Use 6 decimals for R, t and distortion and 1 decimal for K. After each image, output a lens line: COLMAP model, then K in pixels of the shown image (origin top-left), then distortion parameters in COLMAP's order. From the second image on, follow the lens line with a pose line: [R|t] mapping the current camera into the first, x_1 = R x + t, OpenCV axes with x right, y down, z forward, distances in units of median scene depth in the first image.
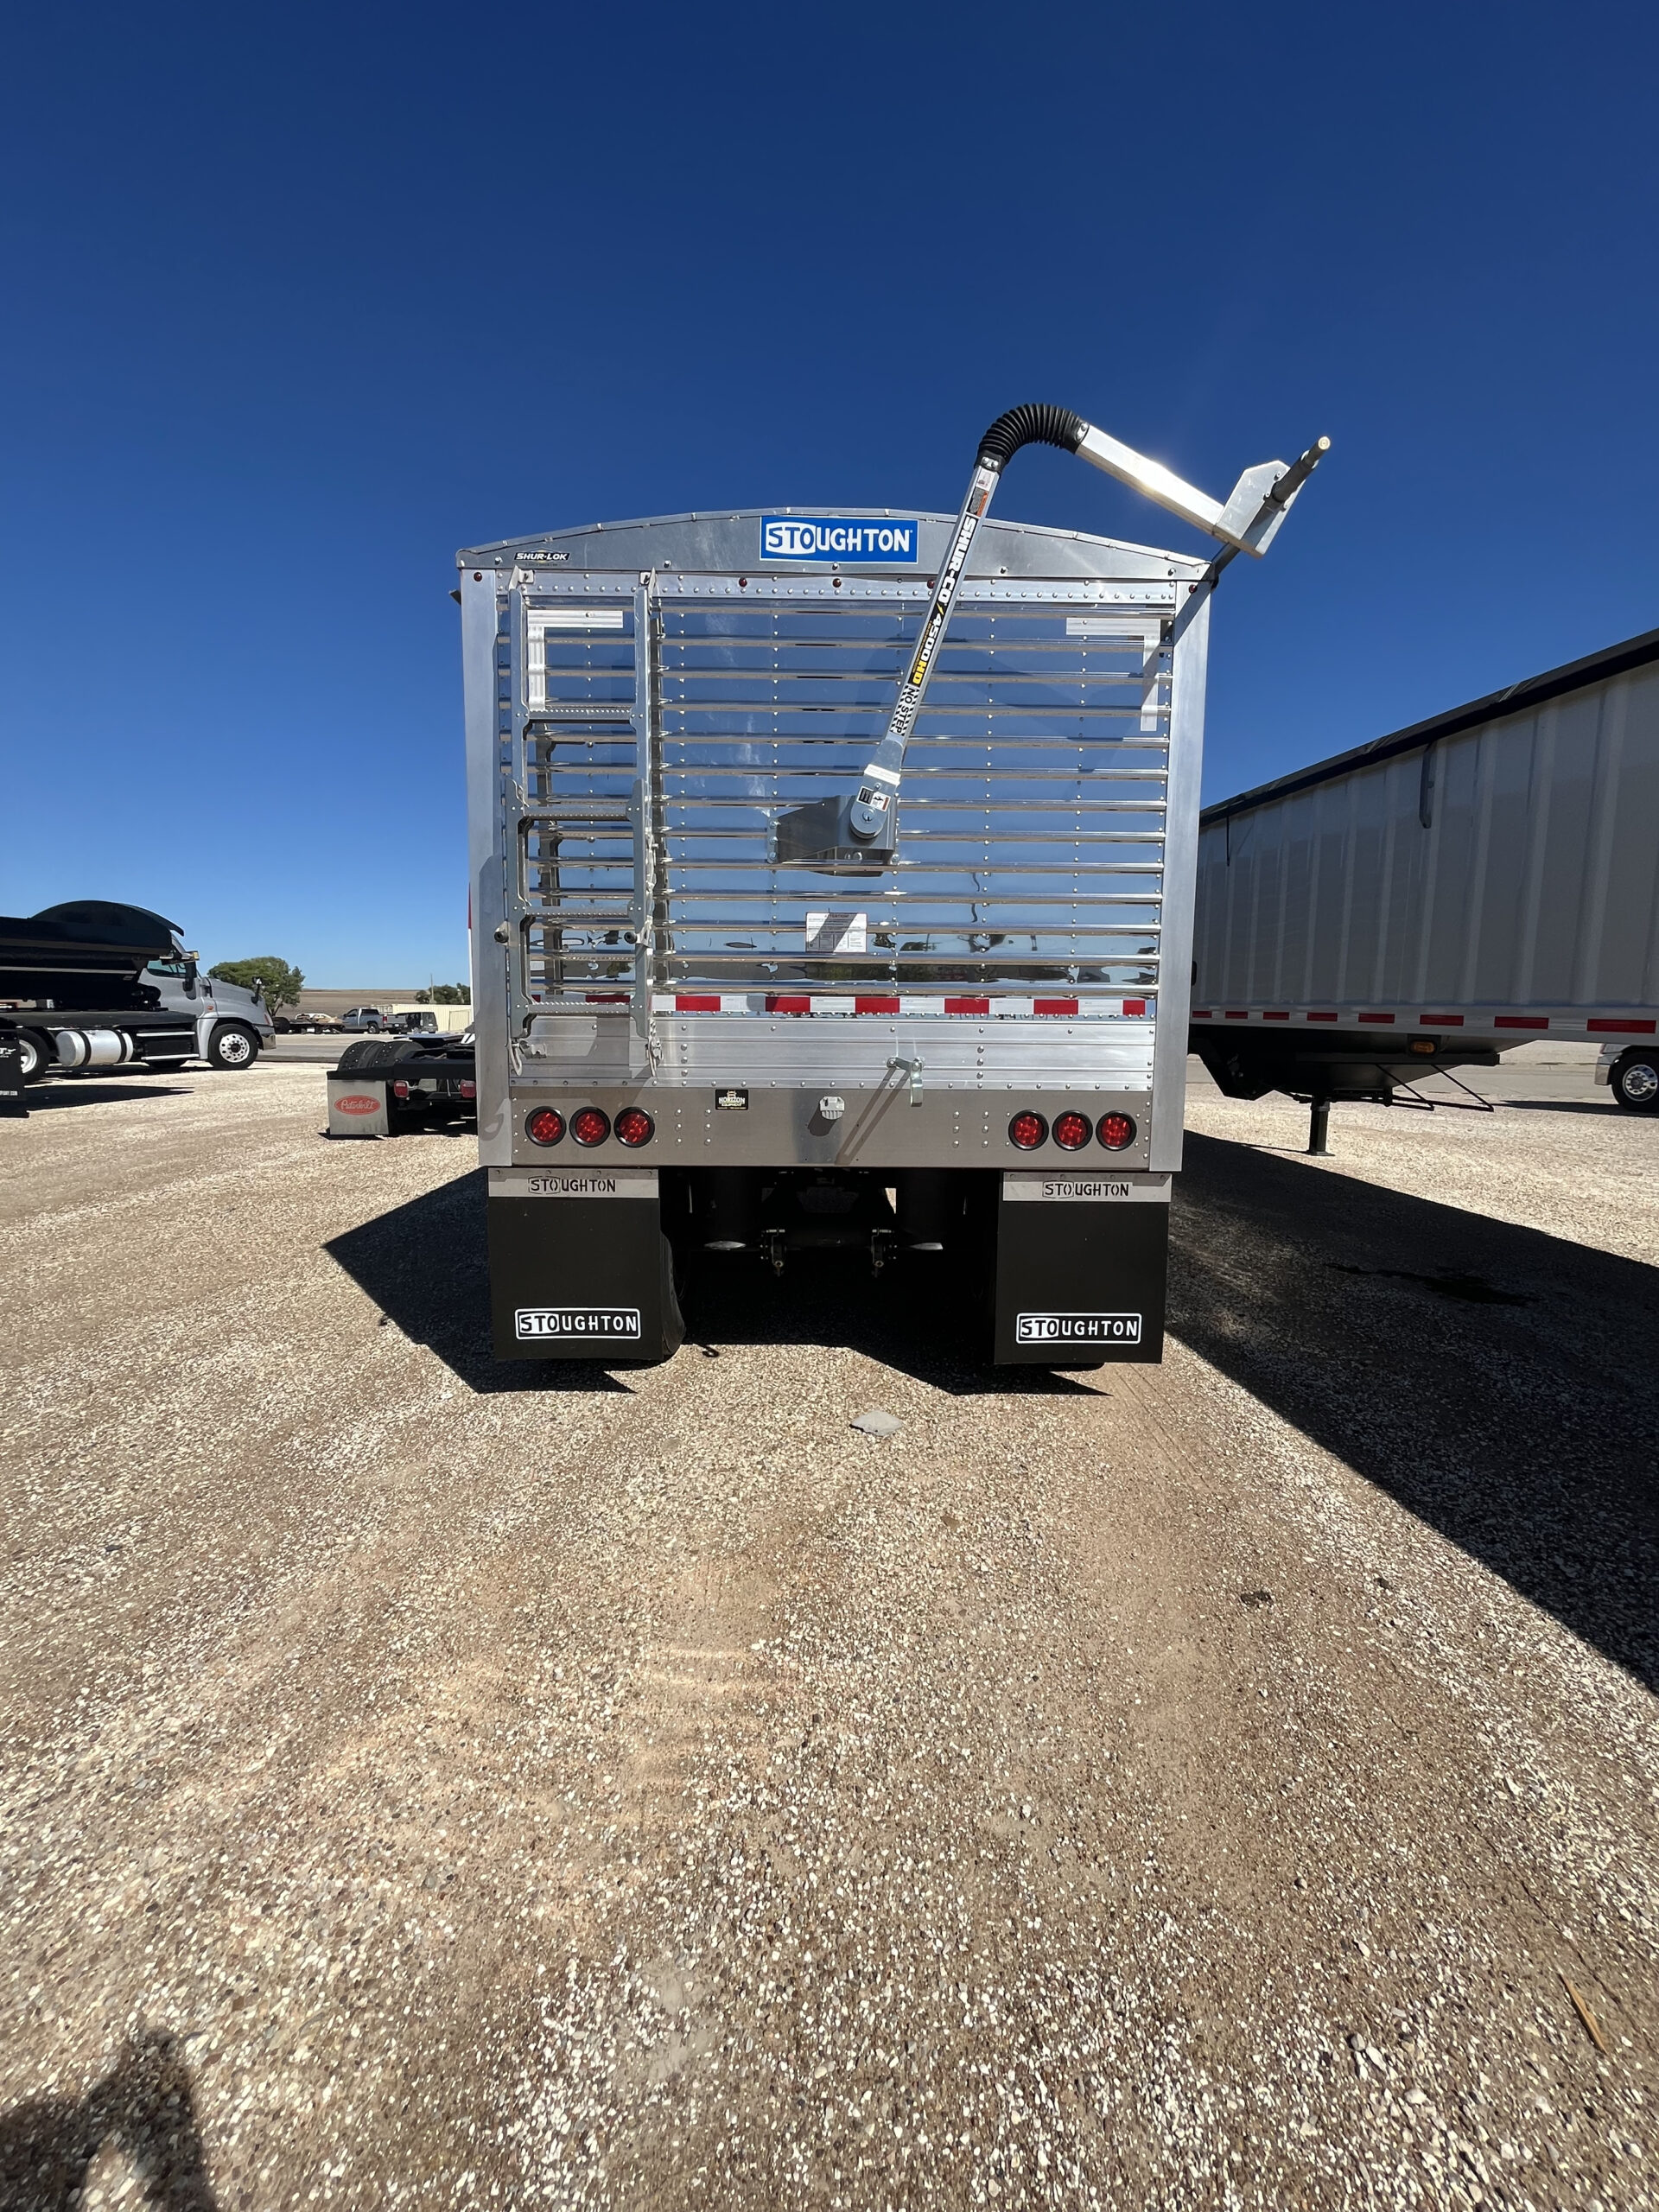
lens RADIAL K [[891.2, 0, 830.8], [0, 891.2, 1101.5], [0, 0, 1]] dist [-0.003694, -0.000149]
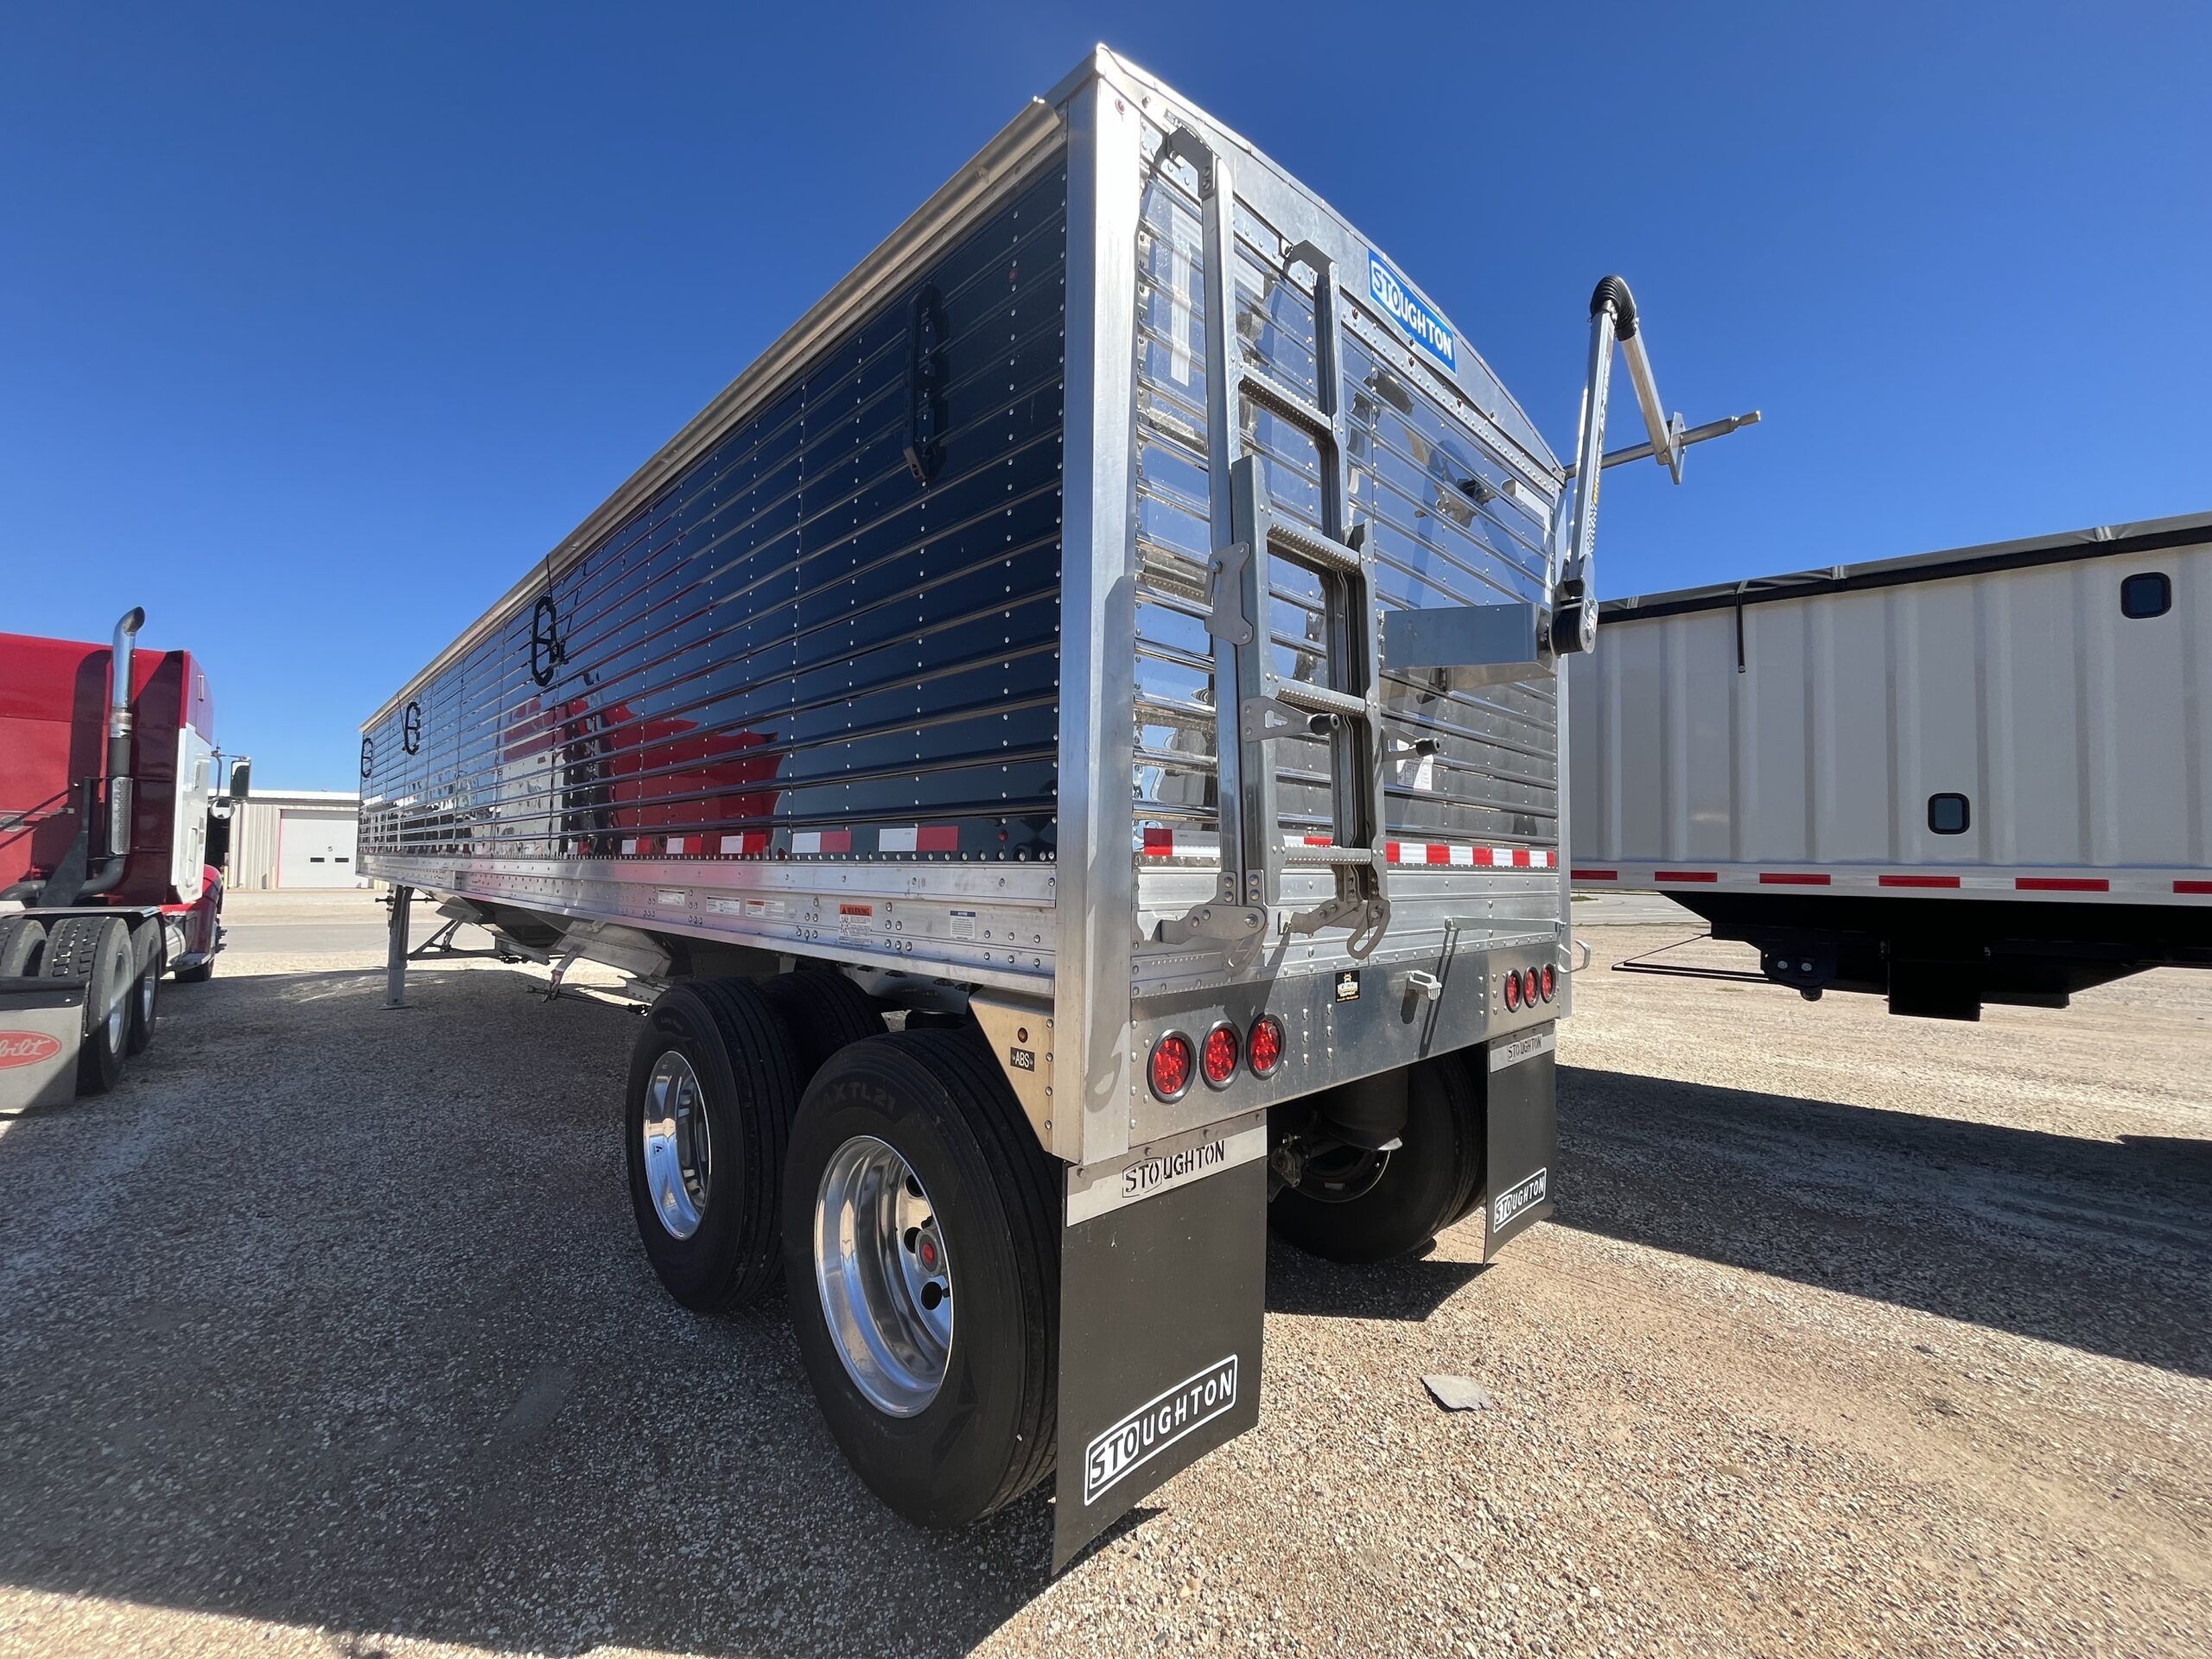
lens RADIAL K [[891.2, 0, 1099.2], [0, 891.2, 824.7], [0, 0, 1]] dist [-0.003694, -0.000149]
pose [[0.717571, 0.034239, 0.695643, -0.728901], [0.063583, 0.991400, -0.114384, -0.058985], [-0.693577, 0.126310, 0.709223, 0.608040]]
